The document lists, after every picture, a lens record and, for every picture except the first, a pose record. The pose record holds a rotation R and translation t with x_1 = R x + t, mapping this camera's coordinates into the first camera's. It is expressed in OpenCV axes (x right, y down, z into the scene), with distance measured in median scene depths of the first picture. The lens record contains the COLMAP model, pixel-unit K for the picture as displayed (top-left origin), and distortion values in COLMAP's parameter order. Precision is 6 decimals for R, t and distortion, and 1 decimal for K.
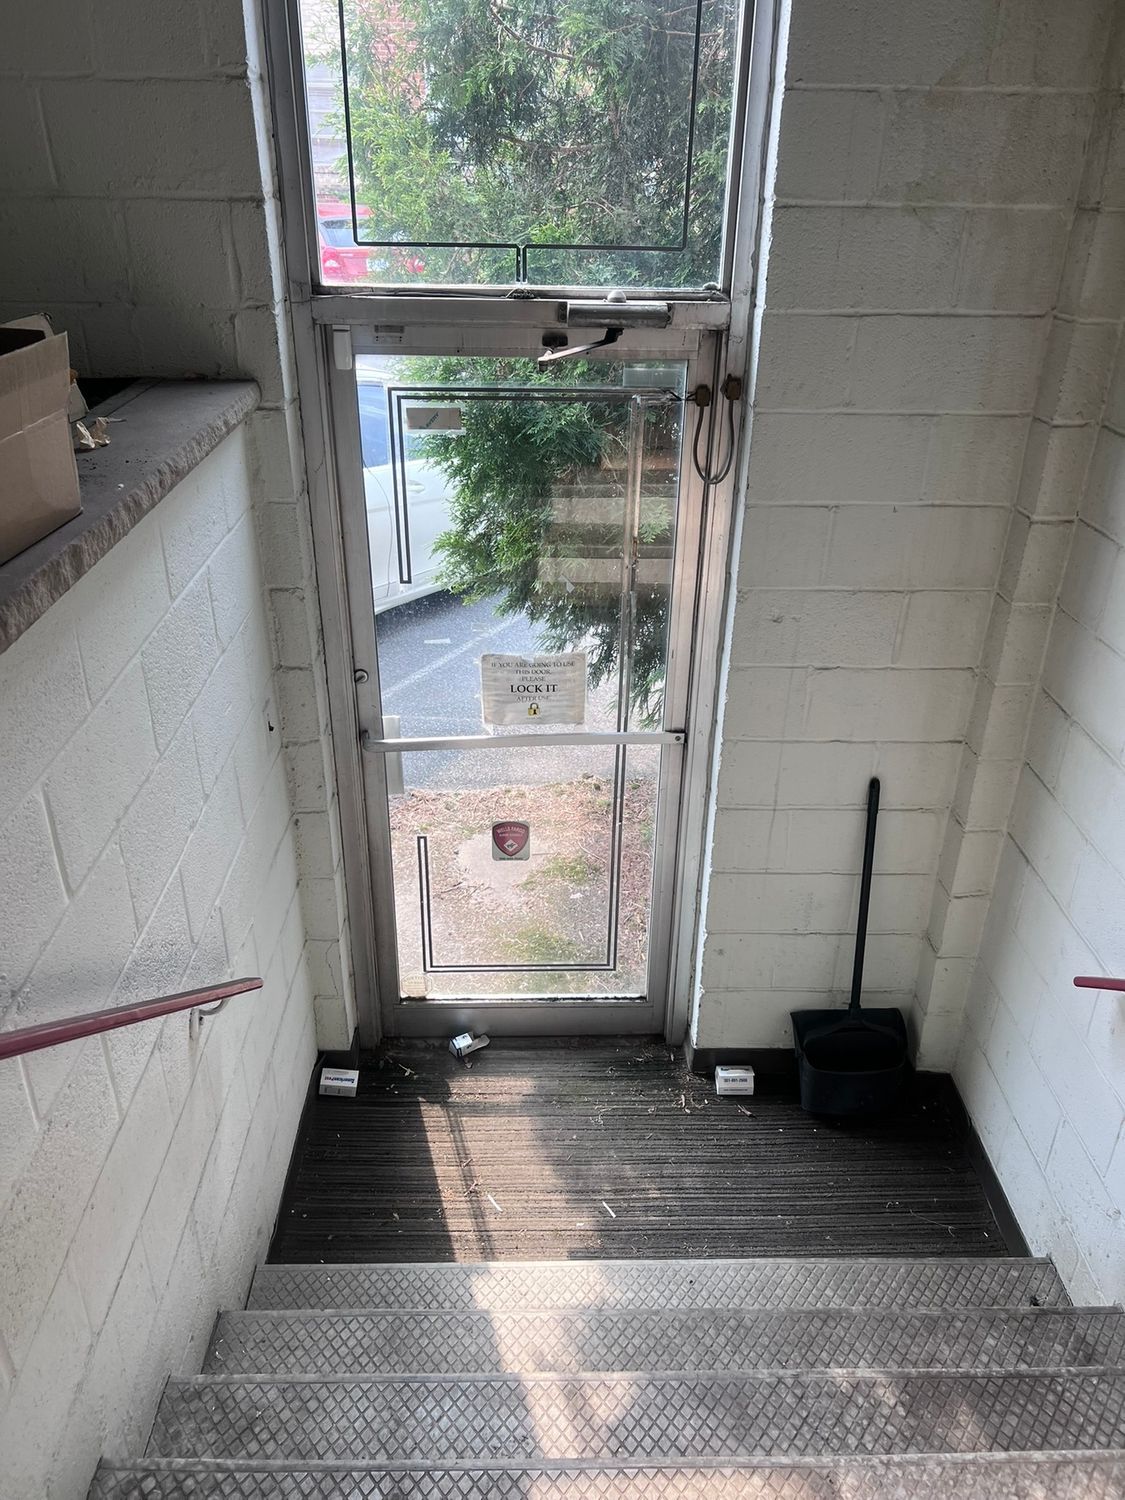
lens RADIAL K [[1107.0, 0, 558.3], [0, 1107.0, 748.2], [0, 0, 1]] dist [0.001694, -0.009484]
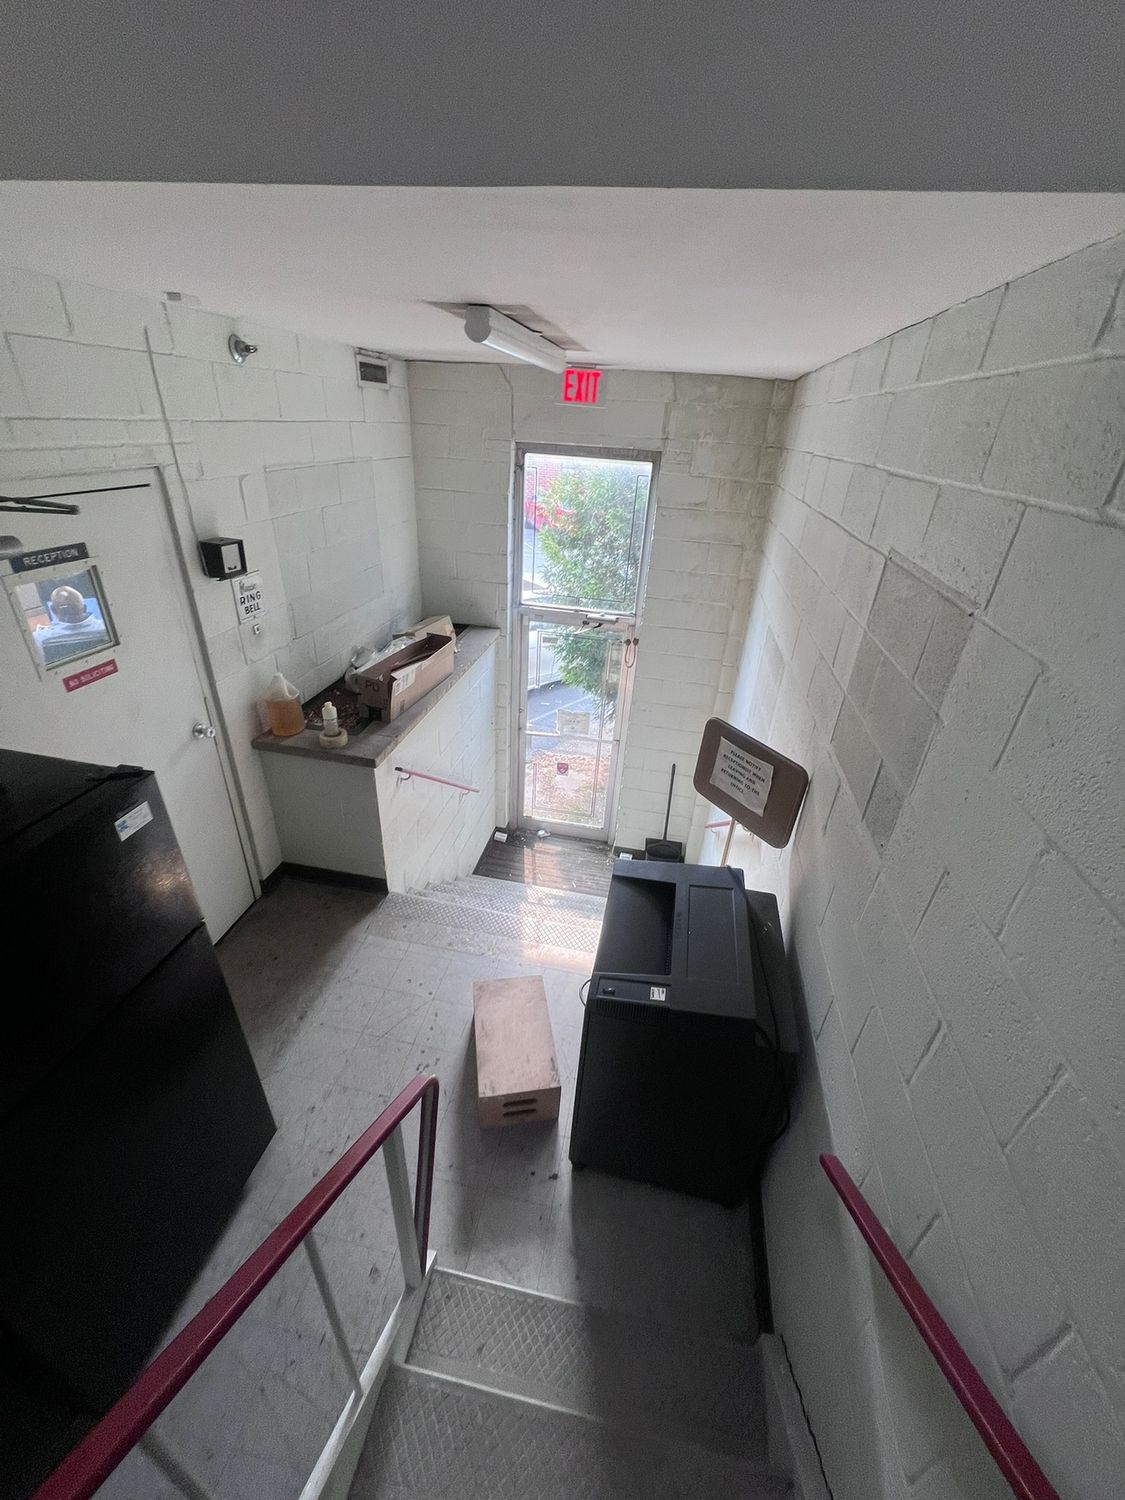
lens RADIAL K [[599.1, 0, 566.0], [0, 599.1, 751.5], [0, 0, 1]] dist [0.002395, -0.000537]
pose [[0.978298, 0.136354, -0.156012, 0.229051], [-0.134763, 0.990660, 0.020778, -0.001428], [0.157388, 0.000698, 0.987537, -0.691320]]
